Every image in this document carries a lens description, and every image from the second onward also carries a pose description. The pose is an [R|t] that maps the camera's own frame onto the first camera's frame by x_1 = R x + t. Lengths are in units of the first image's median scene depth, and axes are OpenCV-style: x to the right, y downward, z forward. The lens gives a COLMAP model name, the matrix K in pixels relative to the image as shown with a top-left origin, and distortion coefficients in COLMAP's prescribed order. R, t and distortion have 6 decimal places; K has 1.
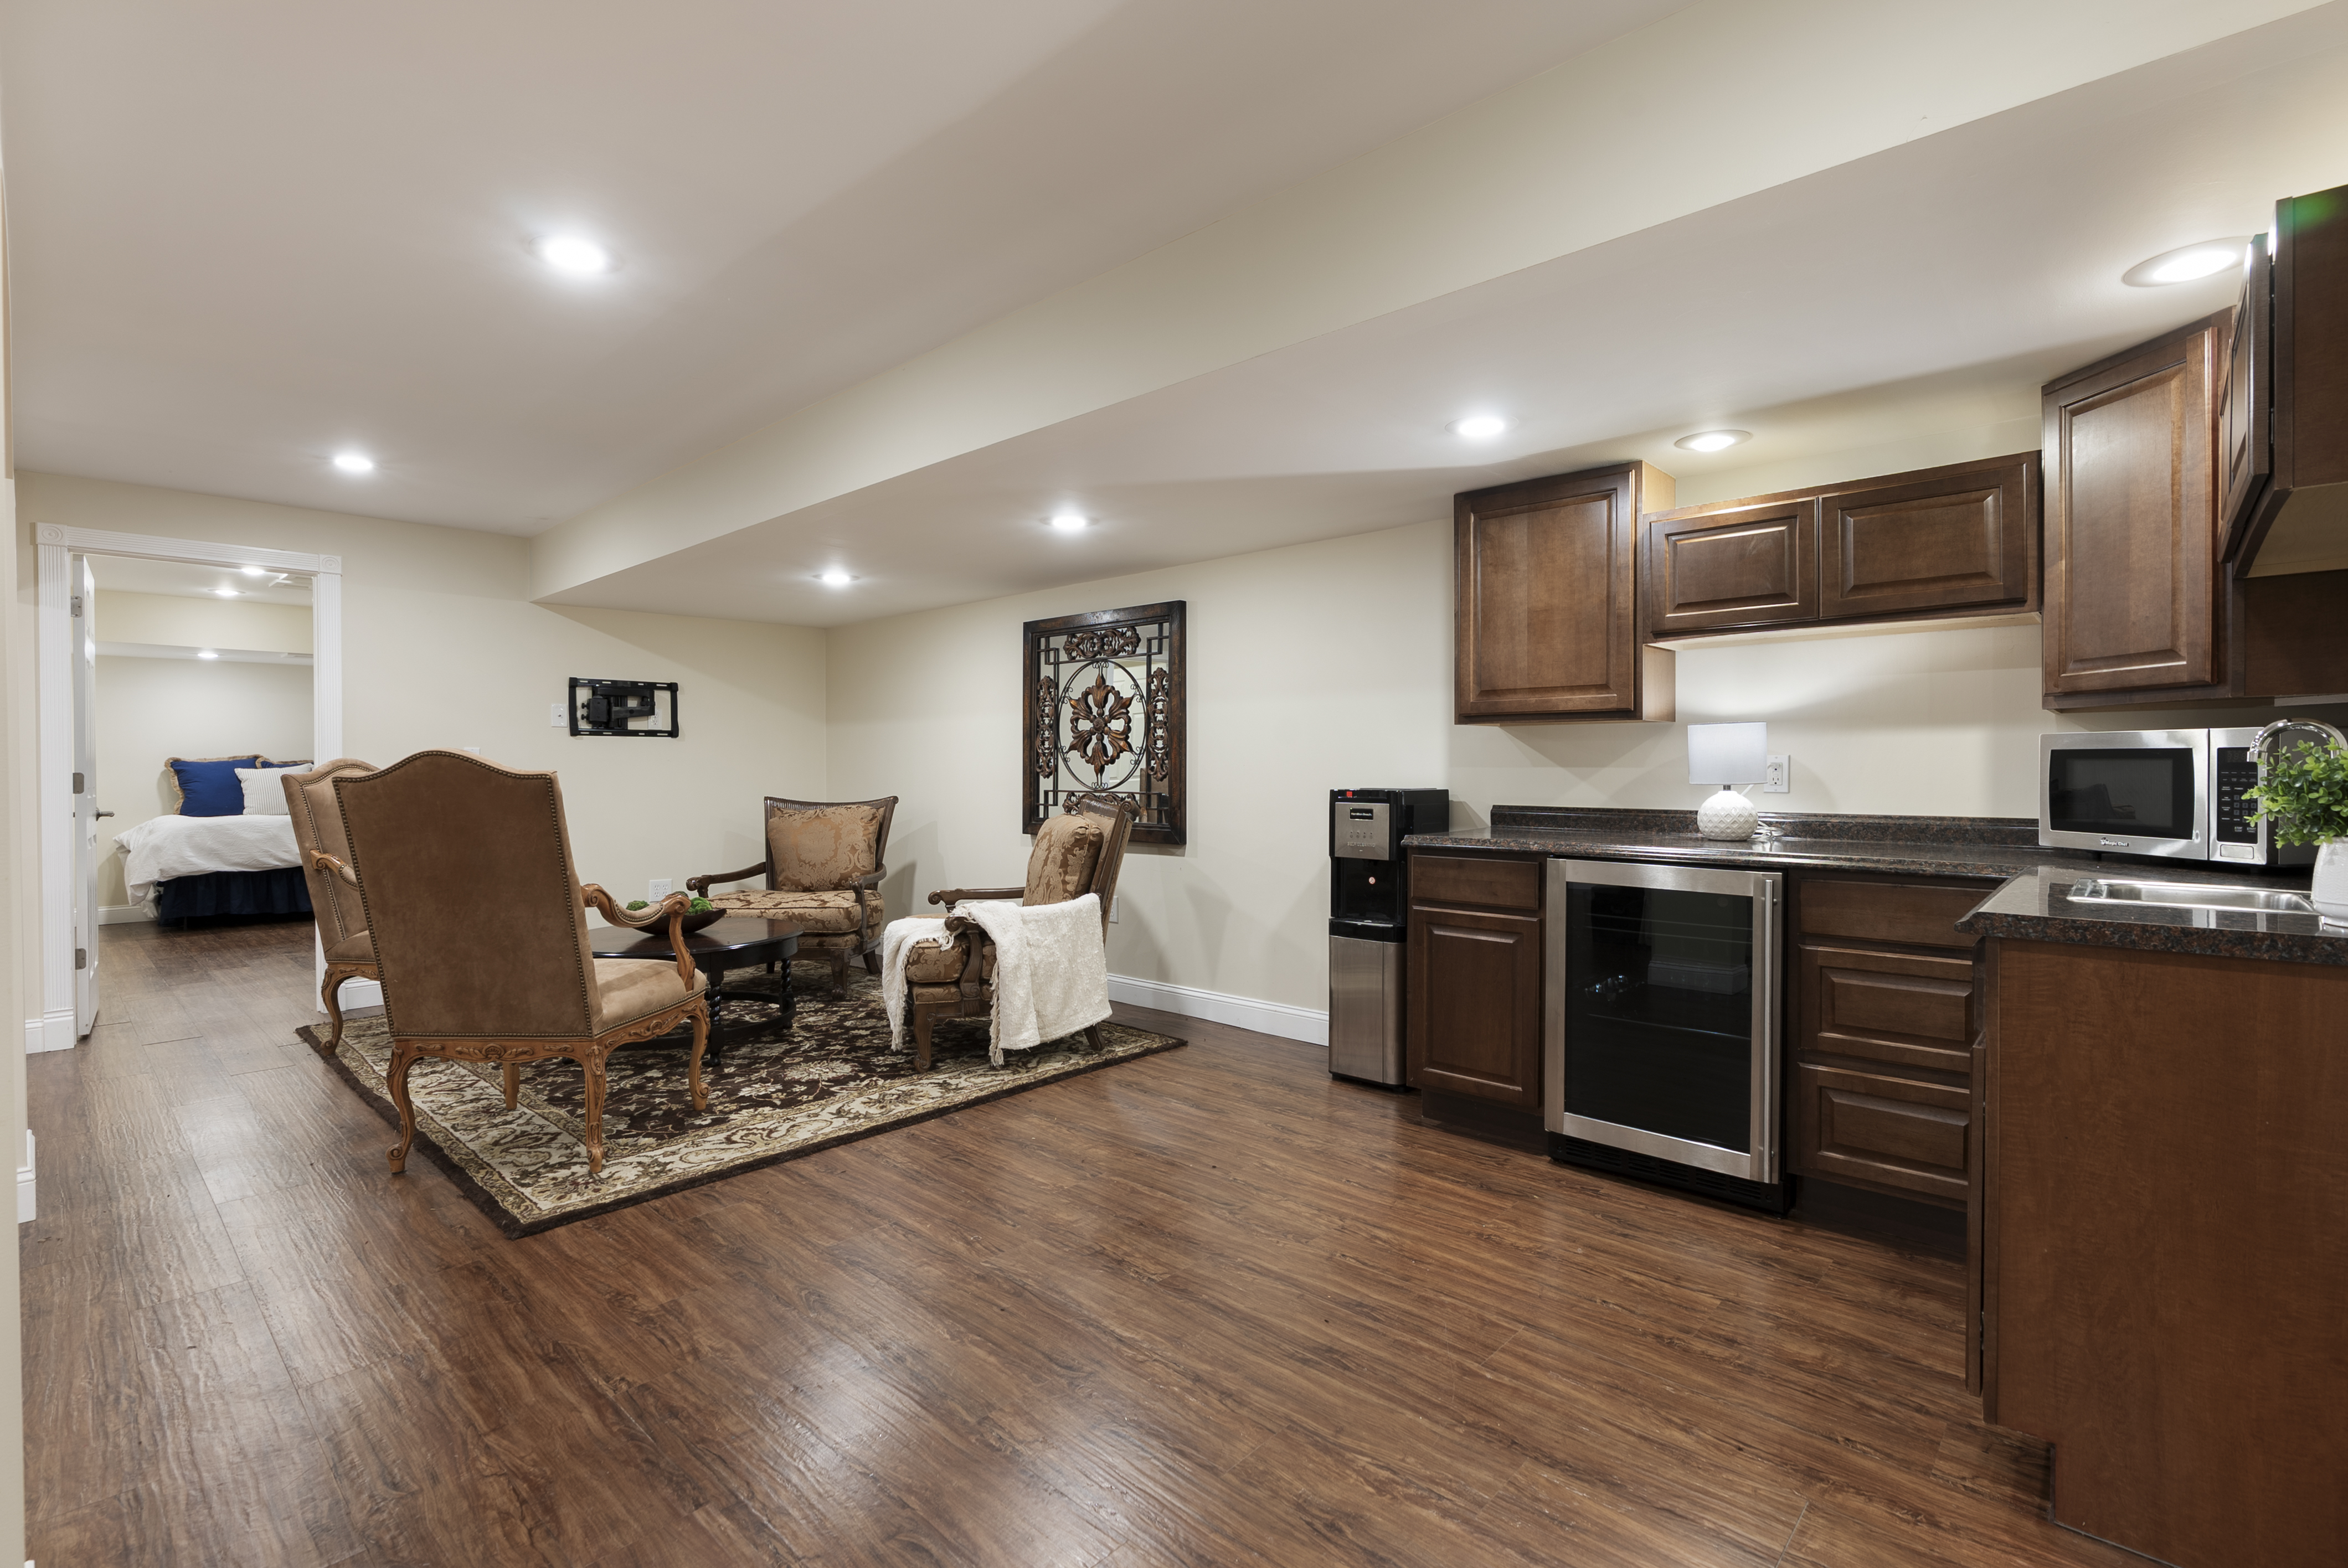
lens RADIAL K [[1059.6, 0, 1169.4], [0, 1059.6, 777.7], [0, 0, 1]] dist [-0.003703, -0.000402]
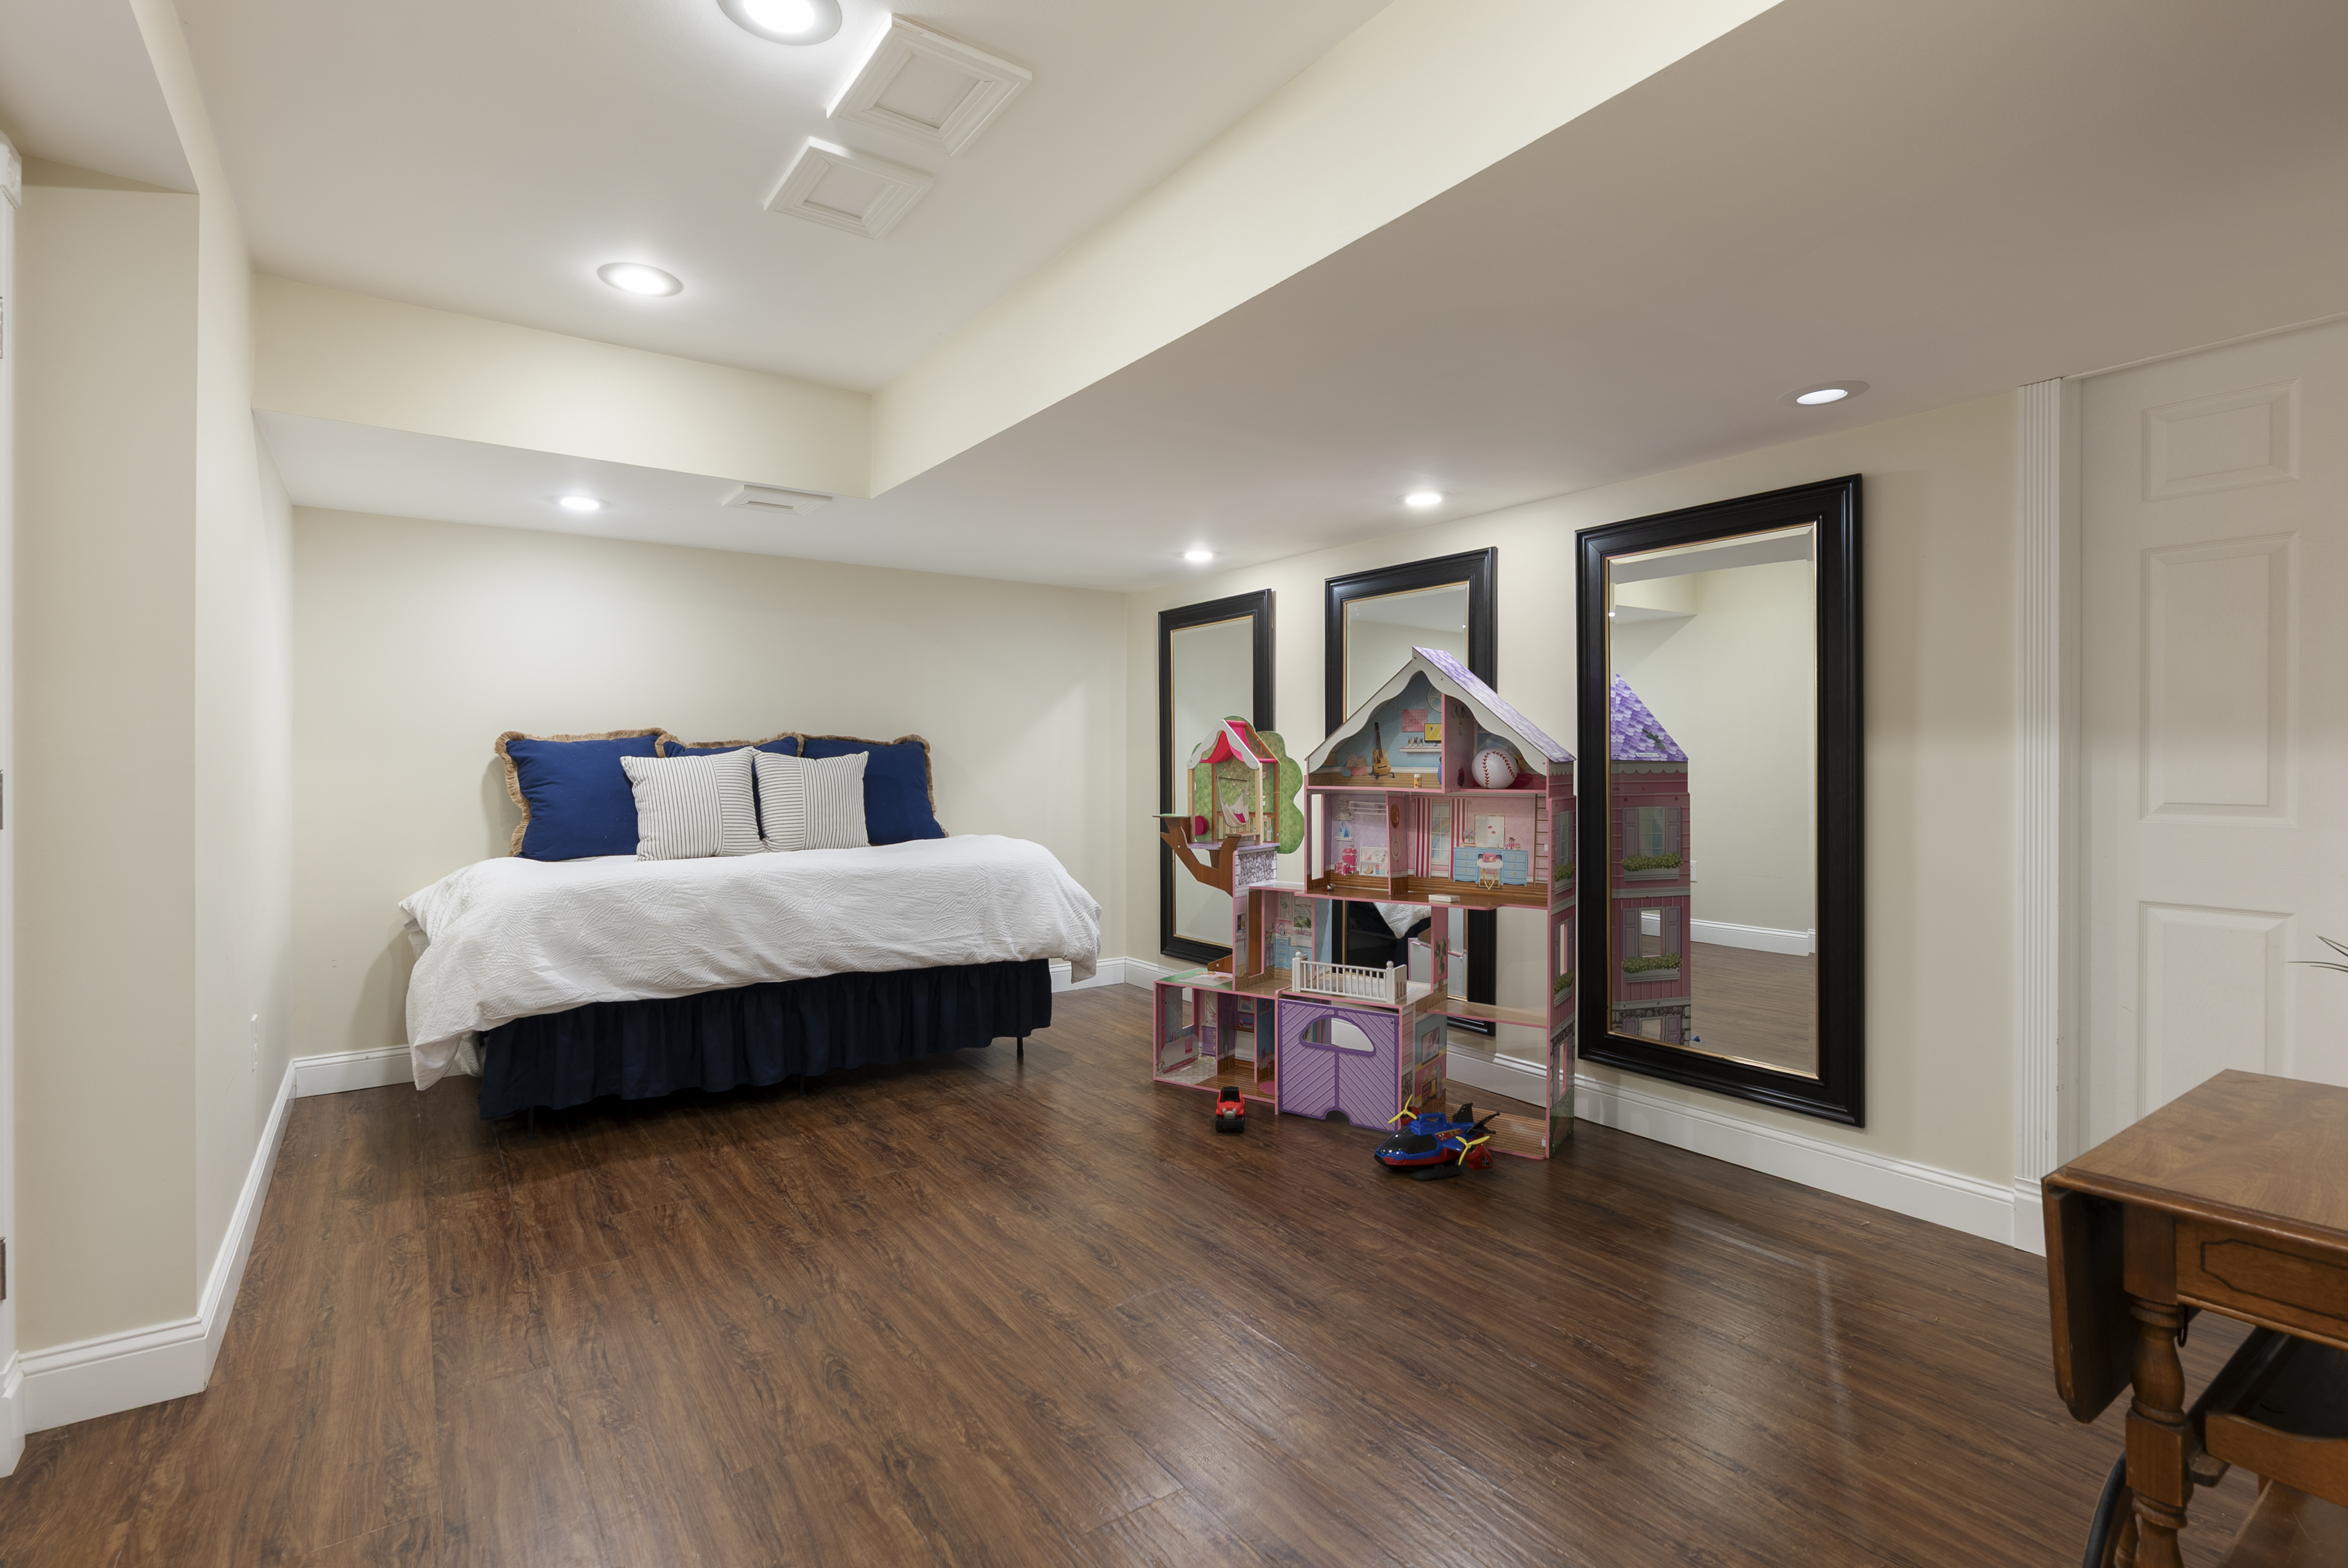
lens RADIAL K [[1081.2, 0, 1167.5], [0, 1081.2, 768.1], [0, 0, 1]] dist [-0.003435, 0.000275]
pose [[0.978304, 0.007591, -0.207036, -0.633882], [-0.008526, 0.999957, -0.003625, -0.004422], [0.207000, 0.005311, 0.978327, 0.670883]]
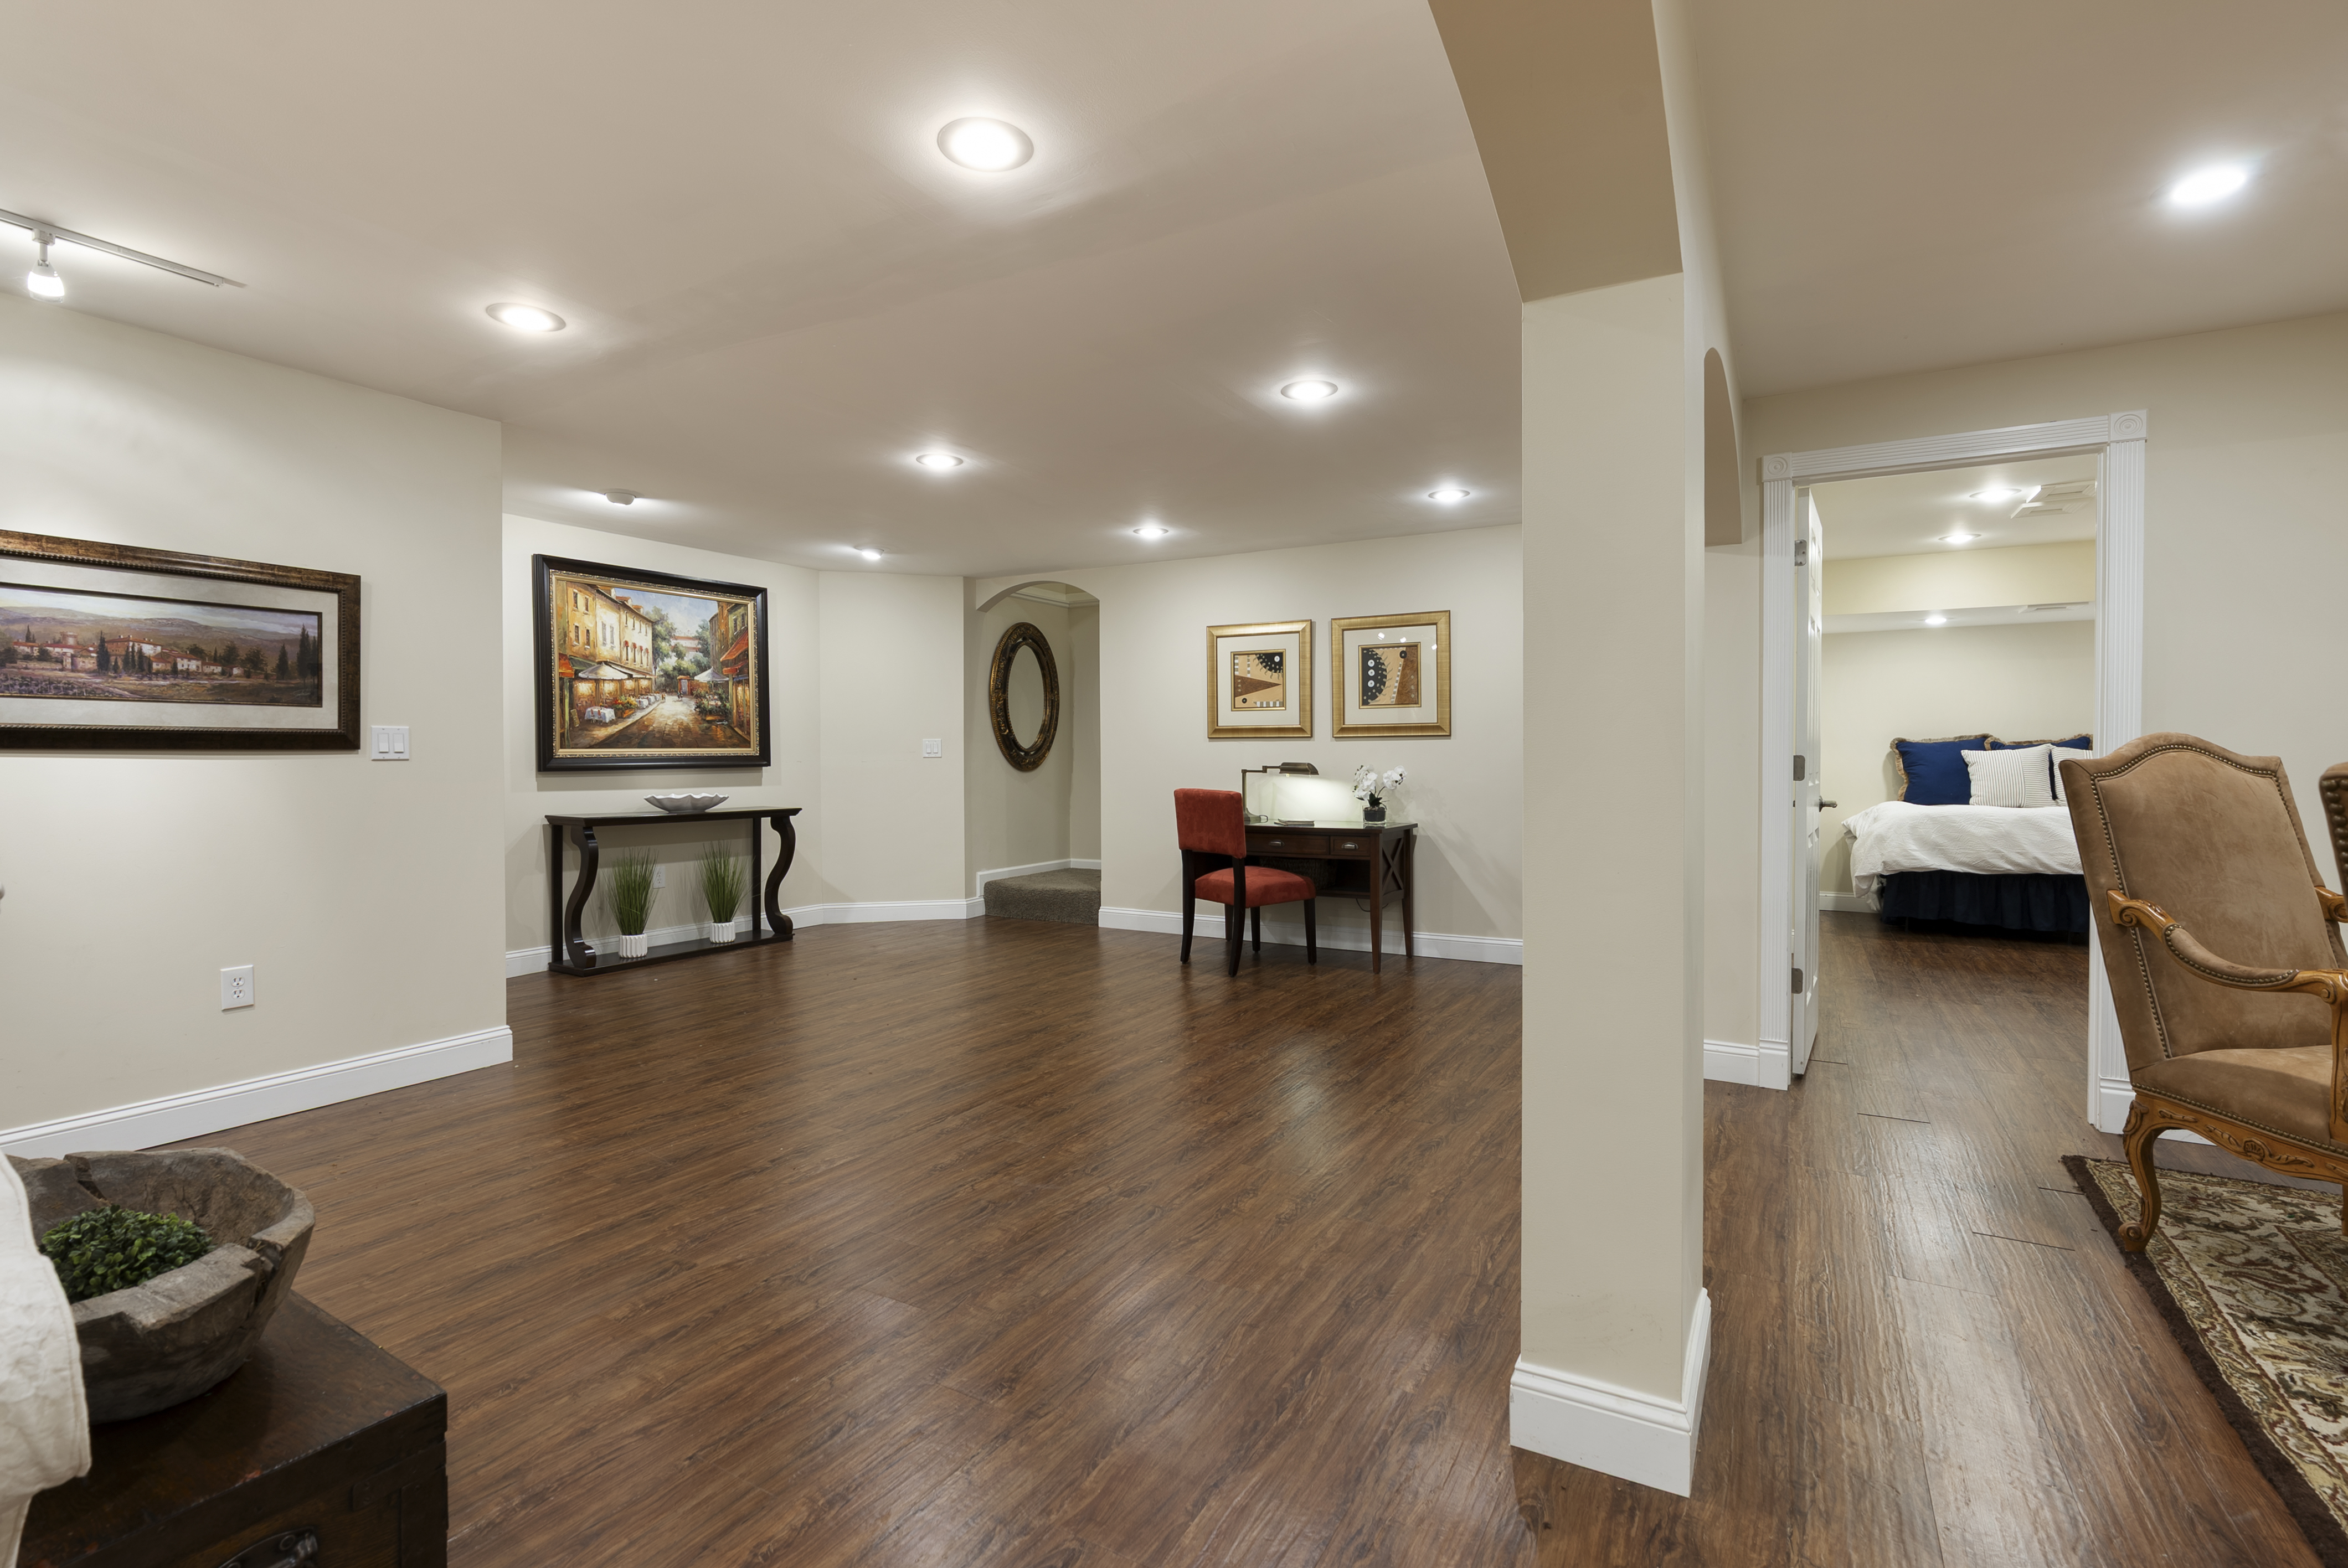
lens RADIAL K [[1081.2, 0, 1167.5], [0, 1081.2, 768.1], [0, 0, 1]] dist [-0.003435, 0.000275]
pose [[0.219422, 0.017245, -0.975478, -0.196632], [-0.009571, 0.999834, 0.015523, -0.001784], [0.975583, 0.005930, 0.219551, 0.205159]]
